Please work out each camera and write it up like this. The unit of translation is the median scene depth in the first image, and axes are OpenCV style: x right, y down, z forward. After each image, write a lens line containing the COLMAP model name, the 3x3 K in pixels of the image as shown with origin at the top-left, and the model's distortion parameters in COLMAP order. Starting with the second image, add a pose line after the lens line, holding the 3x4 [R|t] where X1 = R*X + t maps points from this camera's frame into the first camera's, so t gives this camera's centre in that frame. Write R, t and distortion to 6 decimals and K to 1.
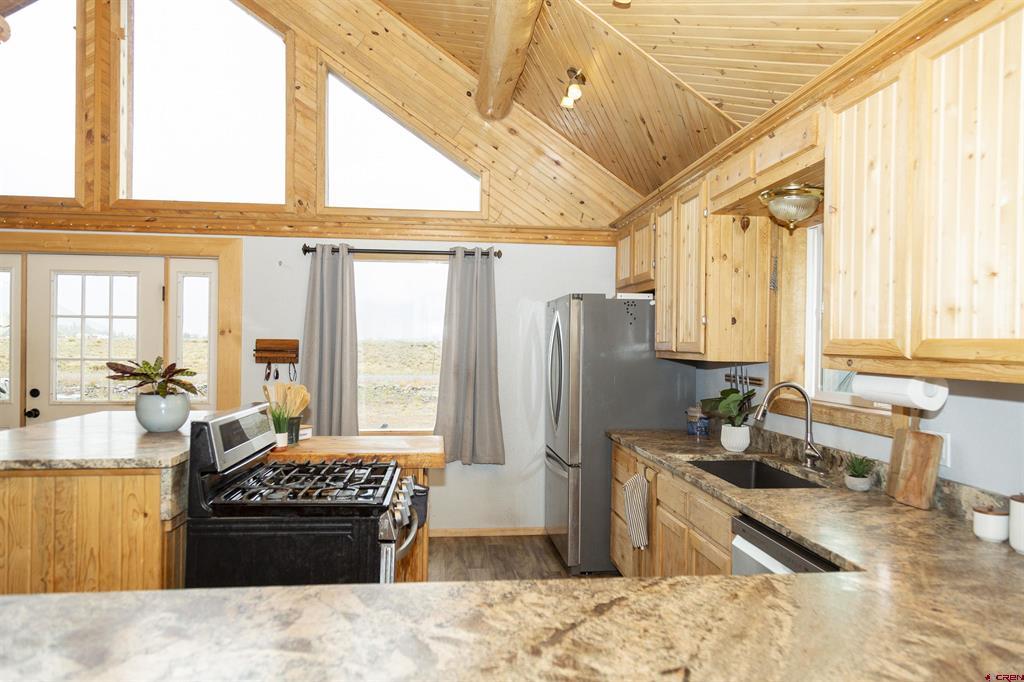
lens RADIAL K [[676.0, 0, 512.0], [0, 676.0, 341.0], [0, 0, 1]] dist [0.006585, 0.006464]
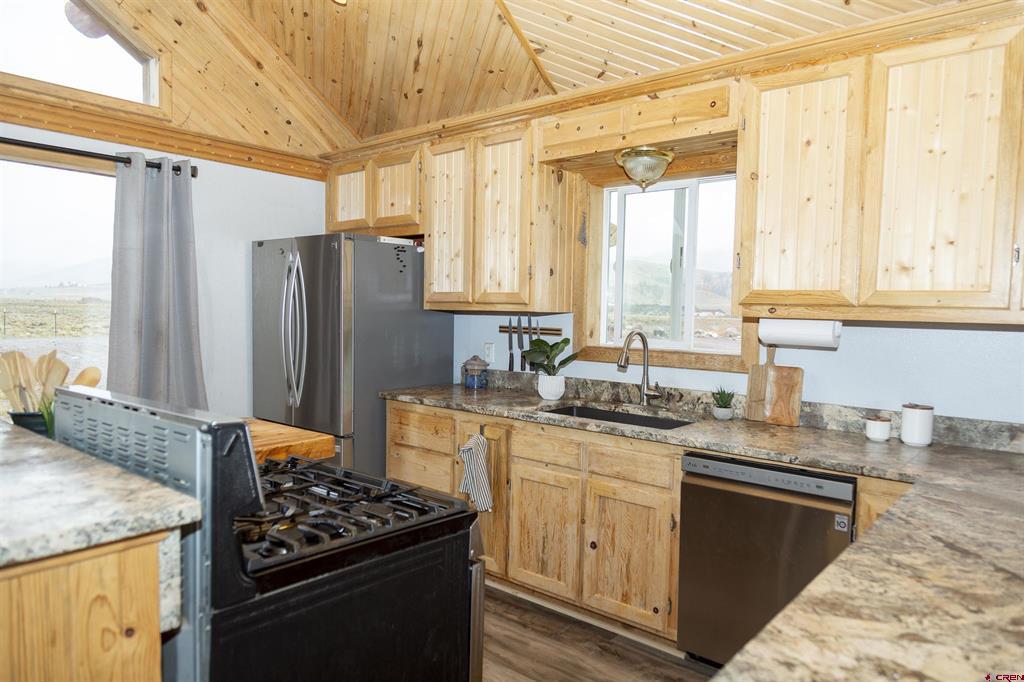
lens RADIAL K [[673.2, 0, 520.8], [0, 673.2, 342.0], [0, 0, 1]] dist [0.008752, 0.003962]
pose [[0.721912, -0.032119, 0.691239, -0.493986], [-0.013240, 0.998098, 0.060204, 0.017290], [-0.691859, -0.052614, 0.720114, 0.360338]]
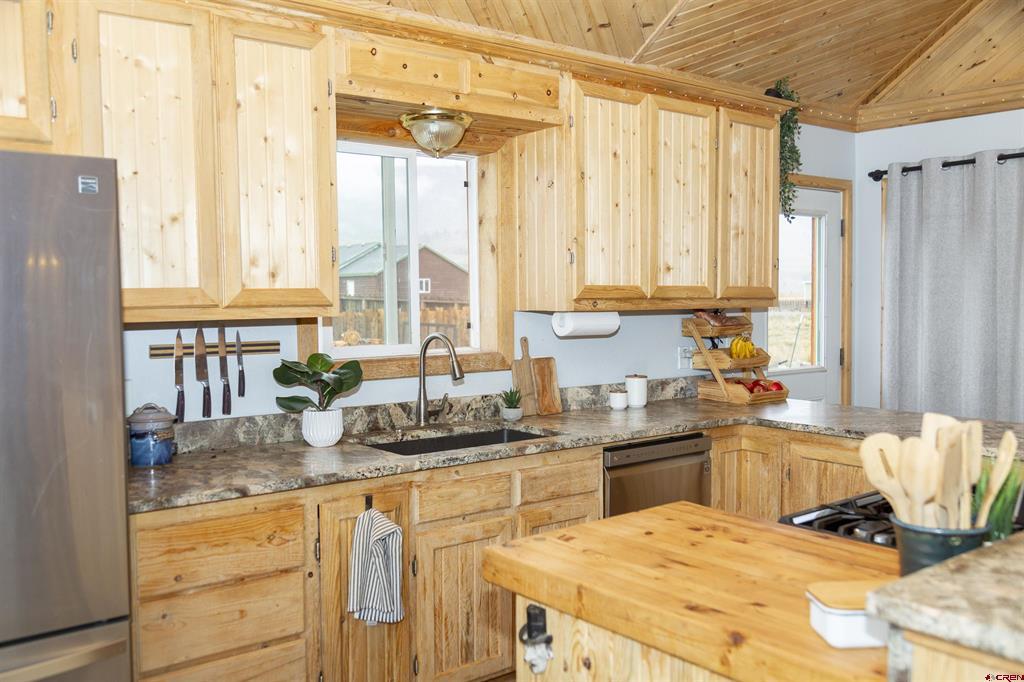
lens RADIAL K [[914.3, 0, 508.5], [0, 914.3, 348.6], [0, 0, 1]] dist [-0.003146, -0.008963]
pose [[-0.533416, -0.060278, 0.843702, -0.672762], [-0.002422, 0.997562, 0.069740, -0.003199], [-0.845849, 0.035157, -0.532262, 1.610430]]
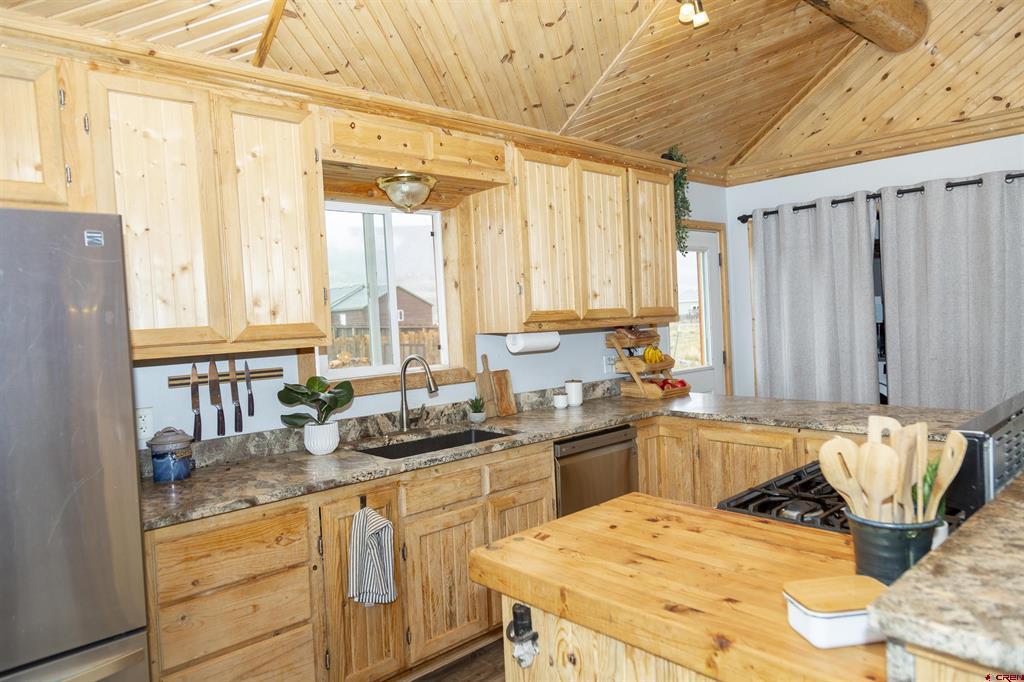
lens RADIAL K [[676.0, 0, 512.0], [0, 676.0, 341.0], [0, 0, 1]] dist [0.006585, 0.006464]
pose [[-0.594215, -0.014598, 0.804173, -0.572719], [0.036684, 0.998303, 0.045229, -0.005349], [-0.803469, 0.056376, -0.592671, 1.565714]]
